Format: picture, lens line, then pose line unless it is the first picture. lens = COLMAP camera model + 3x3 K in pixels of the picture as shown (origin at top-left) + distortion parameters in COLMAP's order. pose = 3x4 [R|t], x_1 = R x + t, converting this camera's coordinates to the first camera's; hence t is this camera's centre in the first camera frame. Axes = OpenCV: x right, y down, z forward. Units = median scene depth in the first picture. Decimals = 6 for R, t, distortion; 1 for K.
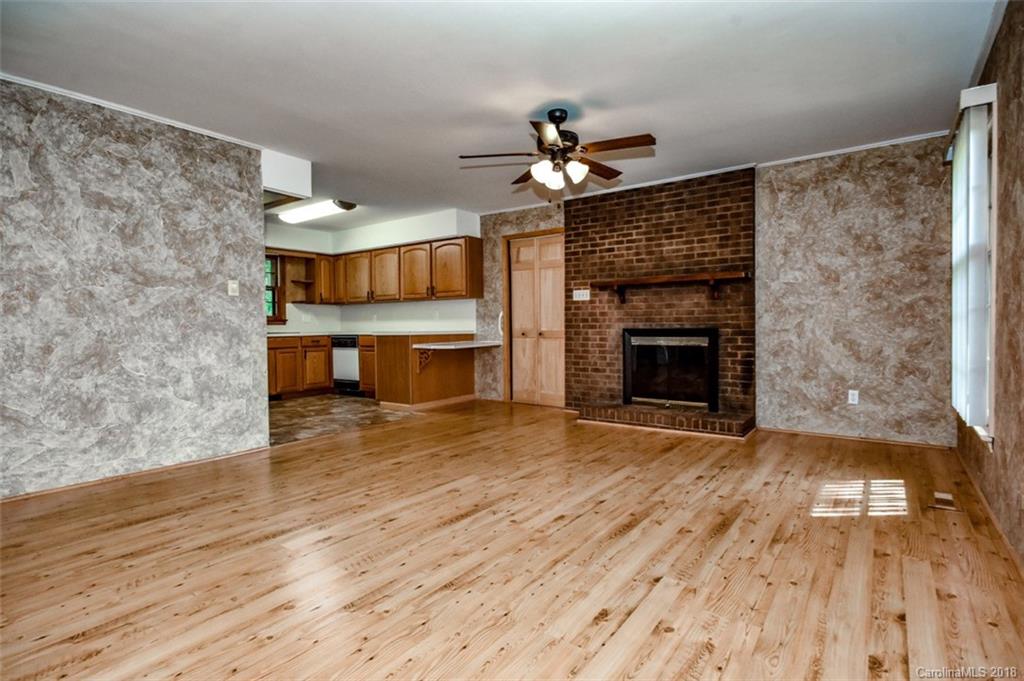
lens RADIAL K [[517.3, 0, 512.0], [0, 517.3, 340.5], [0, 0, 1]] dist [0.001119, 0.000349]
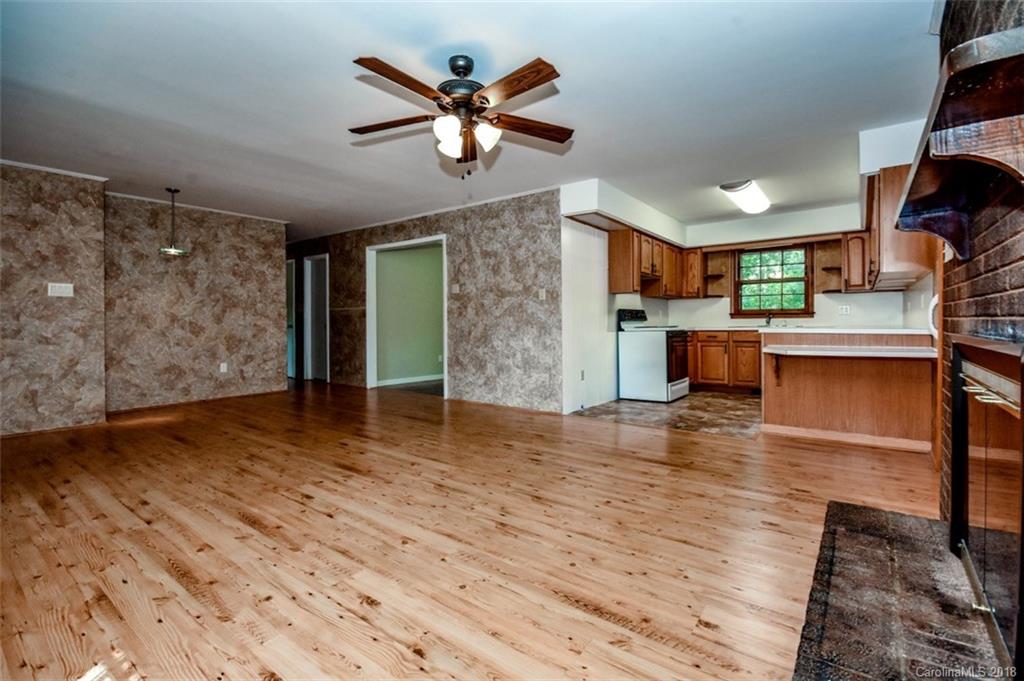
lens RADIAL K [[445.8, 0, 519.7], [0, 445.8, 327.5], [0, 0, 1]] dist [0.002210, 0.000048]
pose [[-0.000920, 0.021162, -0.999776, 0.793577], [-0.022485, 0.999523, 0.021177, -0.041452], [0.999747, 0.022500, -0.000443, 1.095085]]
